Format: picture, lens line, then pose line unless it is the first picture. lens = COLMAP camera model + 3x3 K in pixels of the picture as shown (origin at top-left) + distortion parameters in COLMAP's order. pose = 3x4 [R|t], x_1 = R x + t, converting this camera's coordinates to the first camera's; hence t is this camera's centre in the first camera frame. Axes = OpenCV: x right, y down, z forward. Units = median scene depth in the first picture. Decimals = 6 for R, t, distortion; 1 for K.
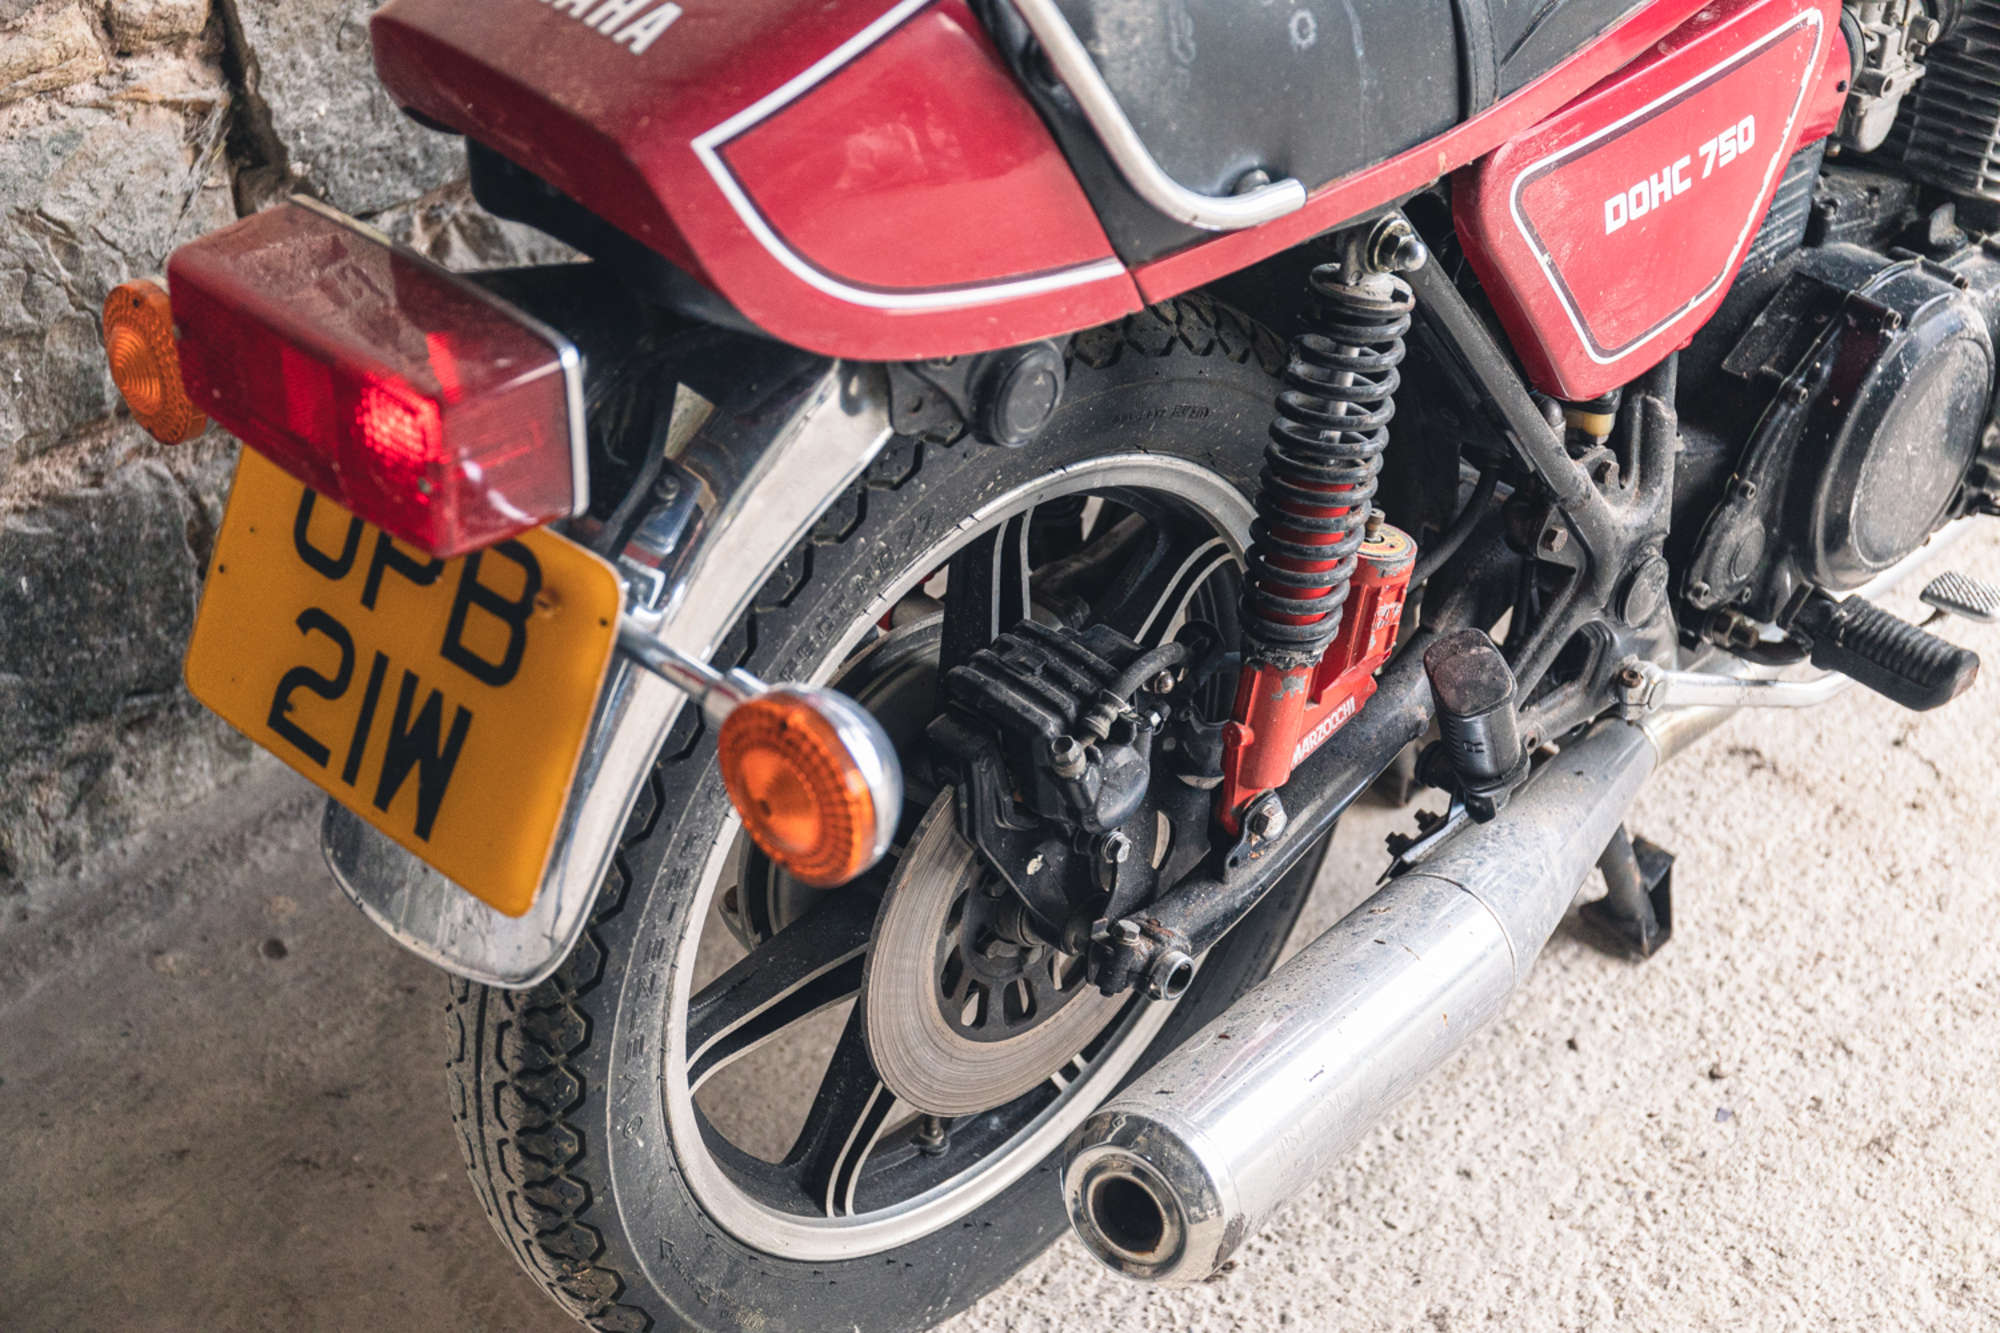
lens RADIAL K [[3162.5, 0, 997.6], [0, 3162.5, 668.0], [0, 0, 1]] dist [-0.063861, 0.000000]
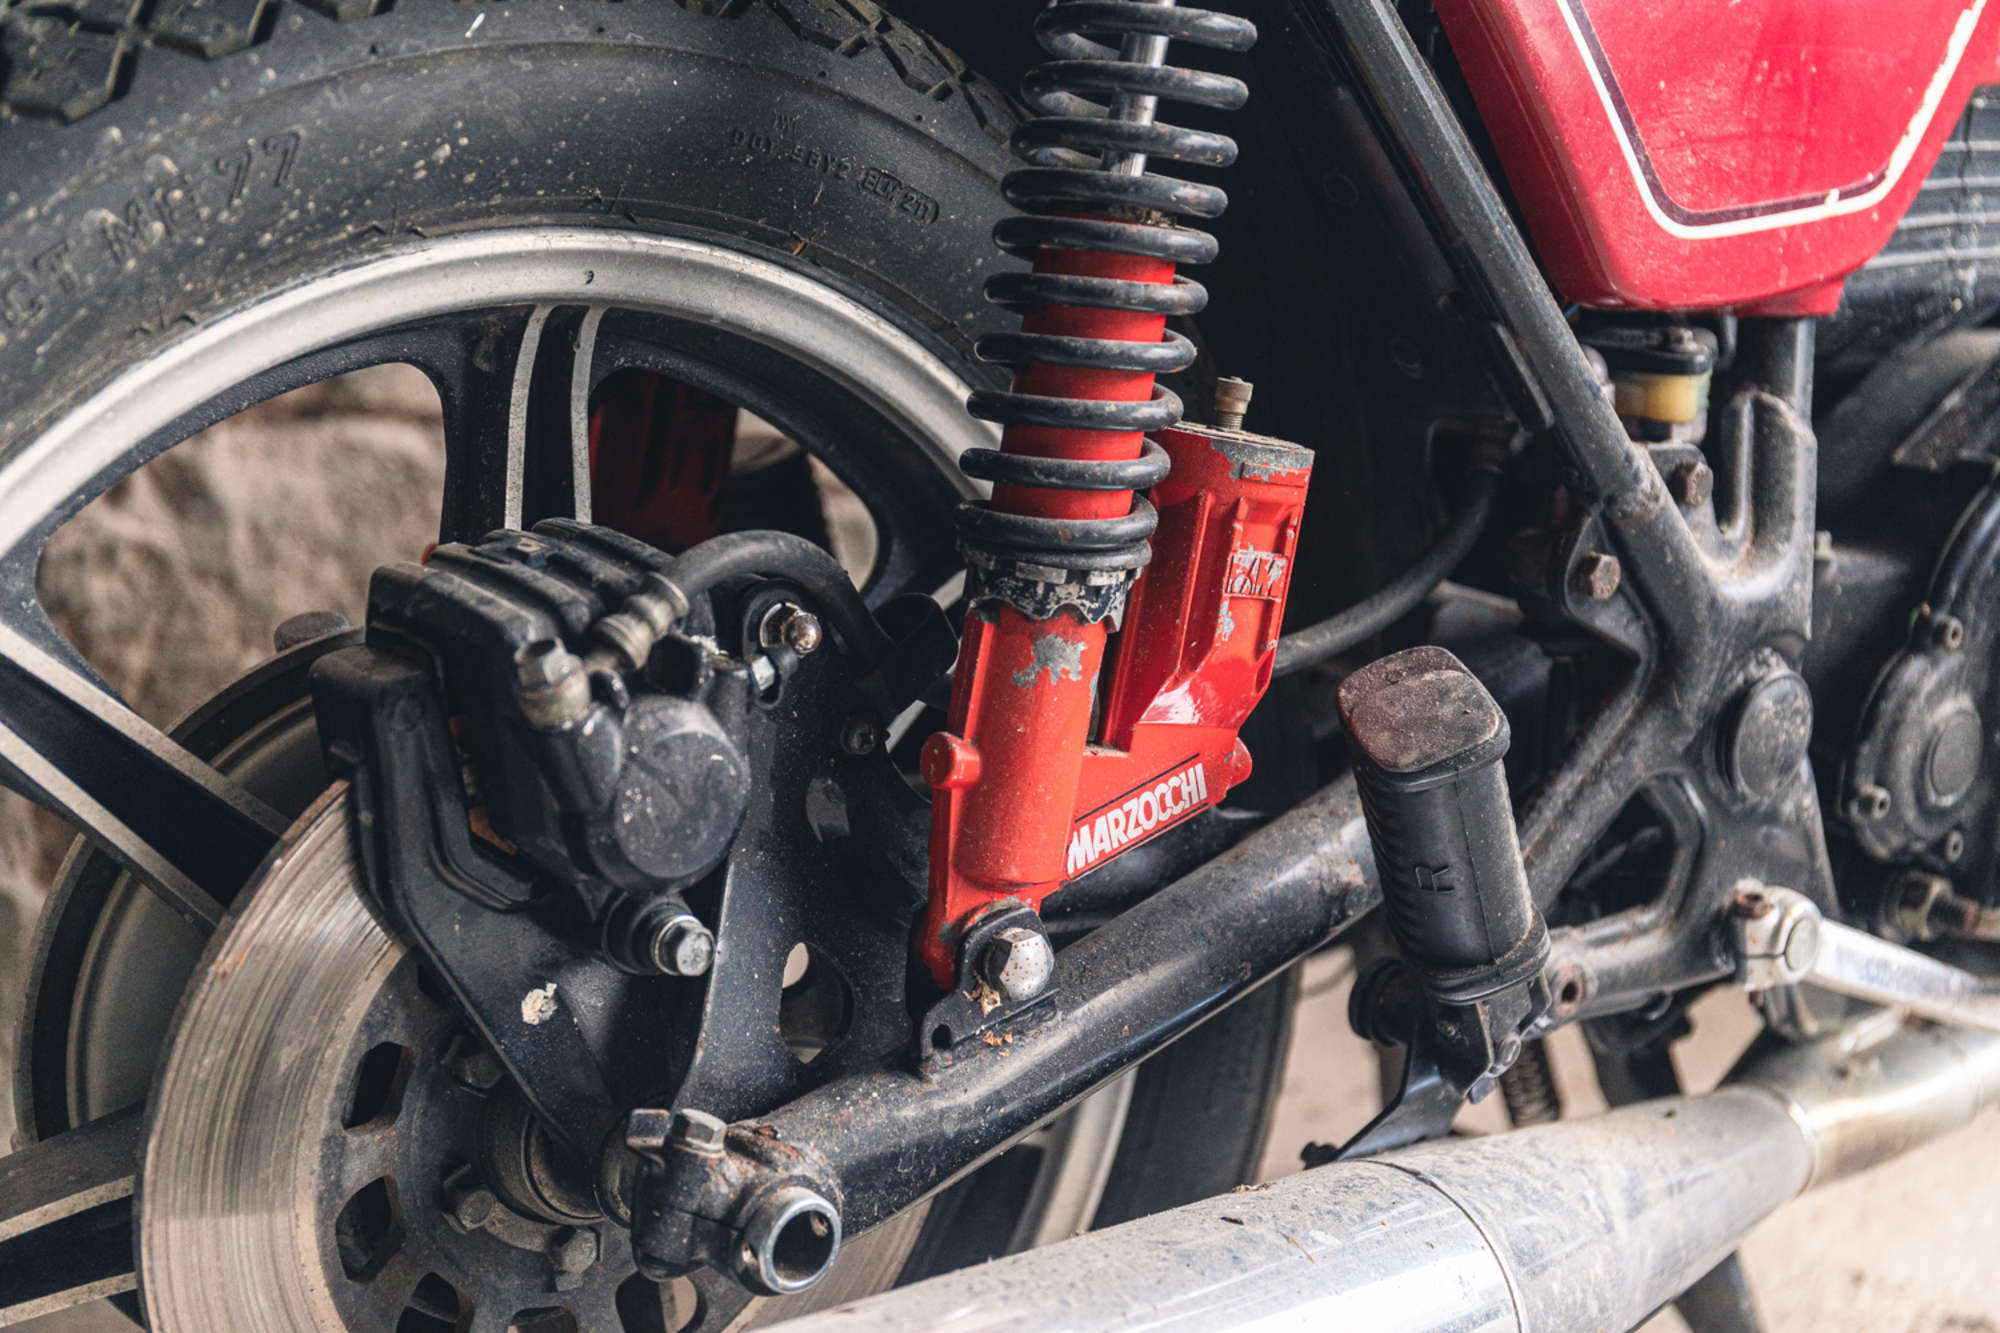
lens RADIAL K [[2889.1, 0, 1005.5], [0, 2889.1, 662.4], [0, 0, 1]] dist [-0.005053, 0.000000]
pose [[0.996177, 0.033634, -0.080624, 0.118133], [-0.059511, 0.936914, -0.344457, 0.161237], [0.063952, 0.347938, 0.935334, 0.539303]]
